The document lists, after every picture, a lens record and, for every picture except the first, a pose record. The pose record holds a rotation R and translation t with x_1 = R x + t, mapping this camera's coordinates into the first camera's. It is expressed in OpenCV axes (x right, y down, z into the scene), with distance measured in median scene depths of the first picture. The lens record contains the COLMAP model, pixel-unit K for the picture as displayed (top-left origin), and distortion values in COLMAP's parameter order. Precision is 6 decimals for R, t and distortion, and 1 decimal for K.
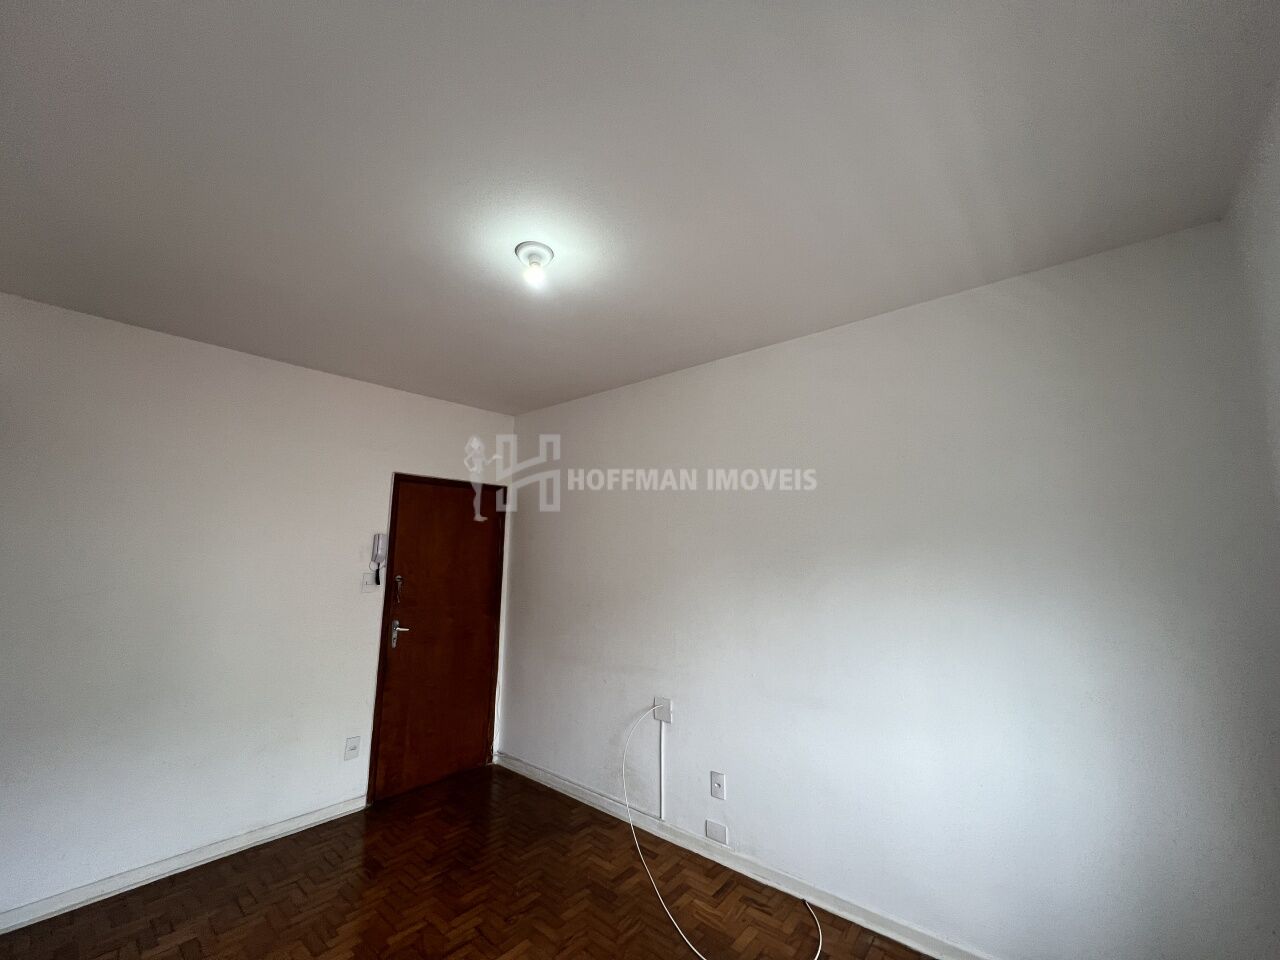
lens RADIAL K [[510.2, 0, 640.7], [0, 510.2, 482.9], [0, 0, 1]] dist [0.000018, -0.000010]
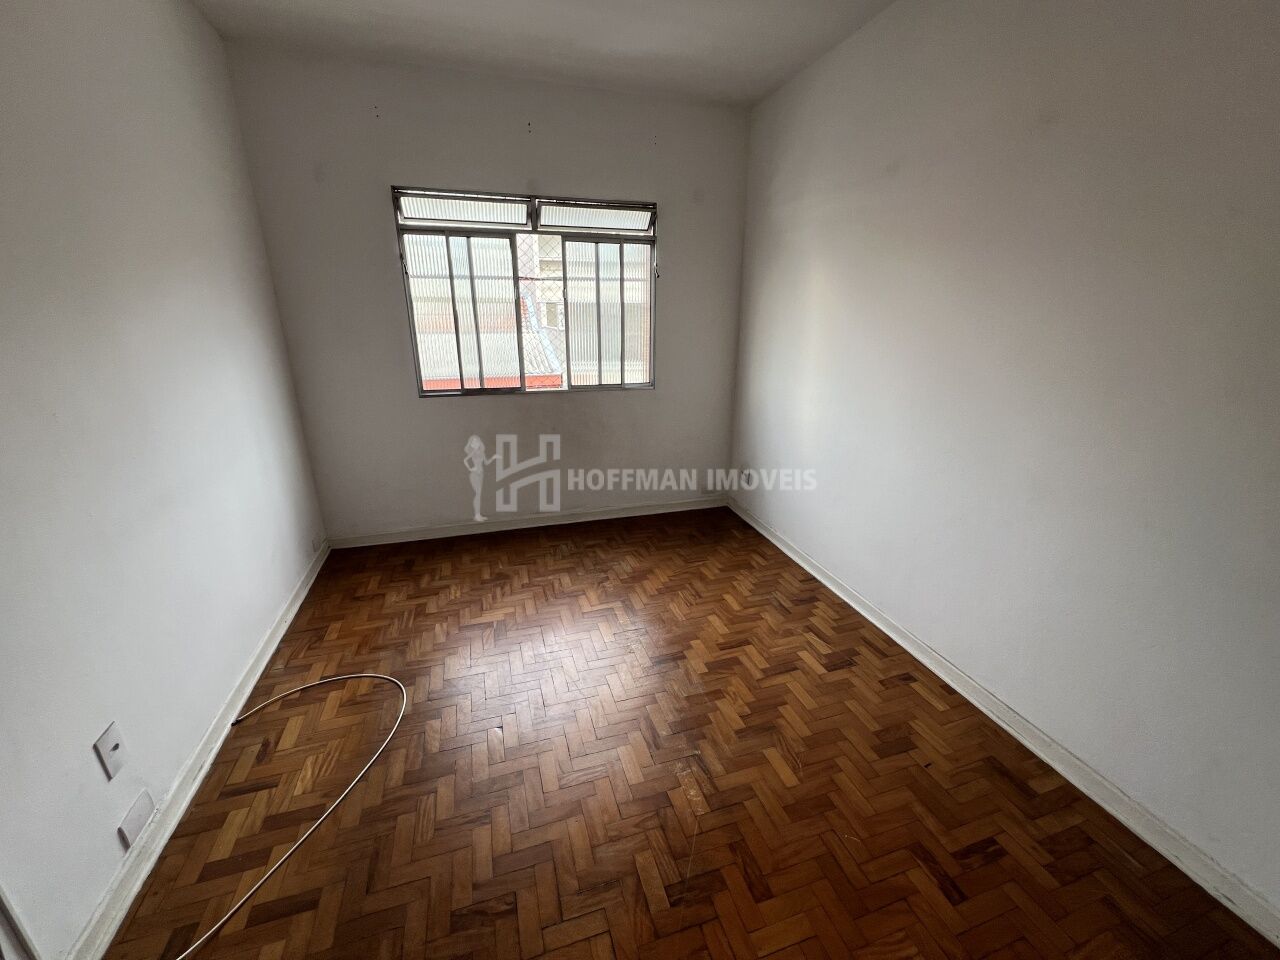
lens RADIAL K [[510.2, 0, 640.7], [0, 510.2, 482.9], [0, 0, 1]] dist [0.000018, -0.000010]
pose [[-0.849586, -0.178336, 0.496388, -0.560262], [-0.088020, 0.975847, 0.199940, 0.212185], [-0.520055, 0.126174, -0.844762, 1.271263]]
